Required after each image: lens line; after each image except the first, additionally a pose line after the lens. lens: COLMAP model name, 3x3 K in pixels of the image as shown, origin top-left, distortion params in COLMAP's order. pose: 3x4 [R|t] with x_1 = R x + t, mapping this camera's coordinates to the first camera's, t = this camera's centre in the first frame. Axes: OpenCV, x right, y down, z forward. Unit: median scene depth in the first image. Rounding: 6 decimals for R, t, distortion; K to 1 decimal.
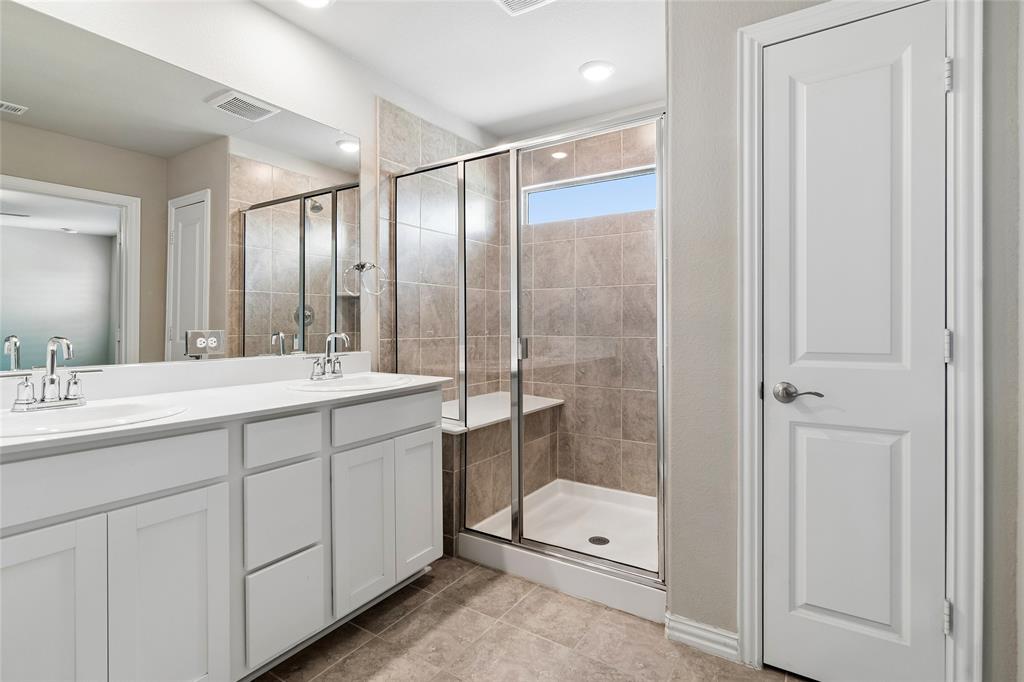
lens RADIAL K [[495.3, 0, 511.2], [0, 495.3, 326.5], [0, 0, 1]] dist [-0.004270, 0.002845]
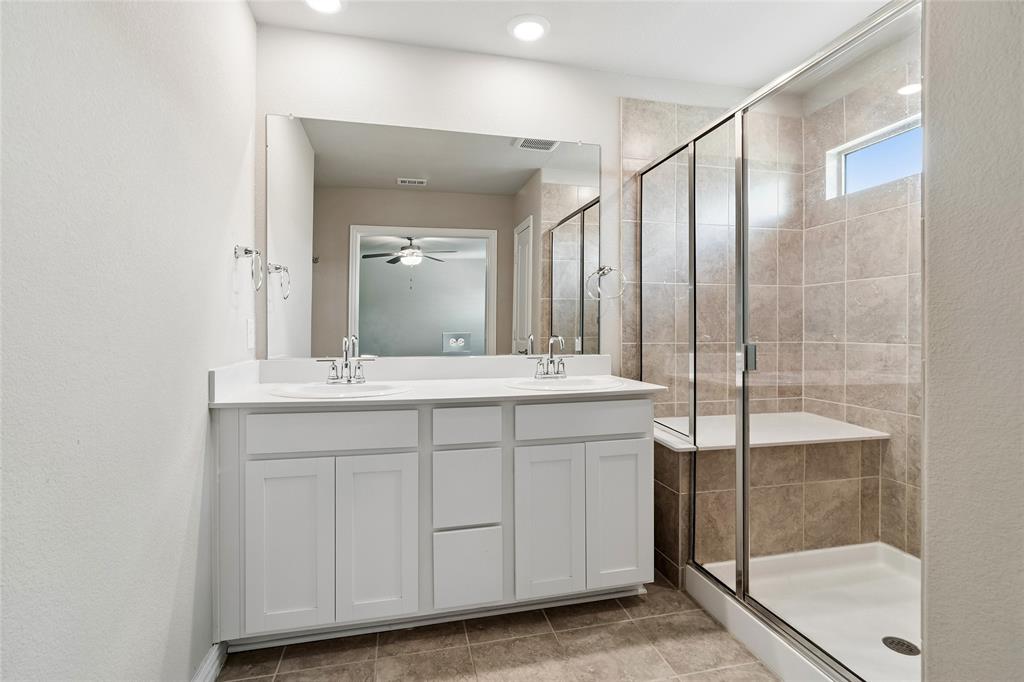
lens RADIAL K [[495.3, 0, 519.8], [0, 495.3, 328.8], [0, 0, 1]] dist [-0.004270, 0.002845]
pose [[0.724537, 0.000910, -0.689236, 0.269703], [-0.002835, 0.999995, -0.001660, 0.000075], [0.689230, 0.003157, 0.724535, 0.147618]]
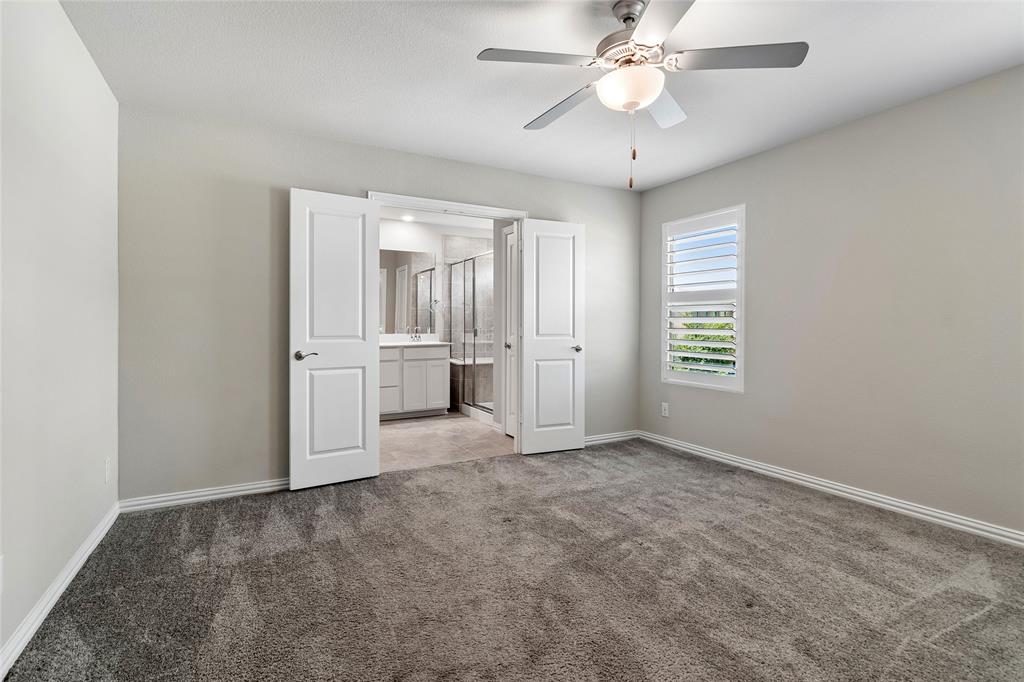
lens RADIAL K [[495.3, 0, 514.4], [0, 495.3, 342.8], [0, 0, 1]] dist [-0.004270, 0.002845]
pose [[0.872503, 0.028458, -0.487780, 1.330171], [-0.012368, 0.999269, 0.036176, -0.001411], [0.488453, -0.025530, 0.872217, -1.079702]]
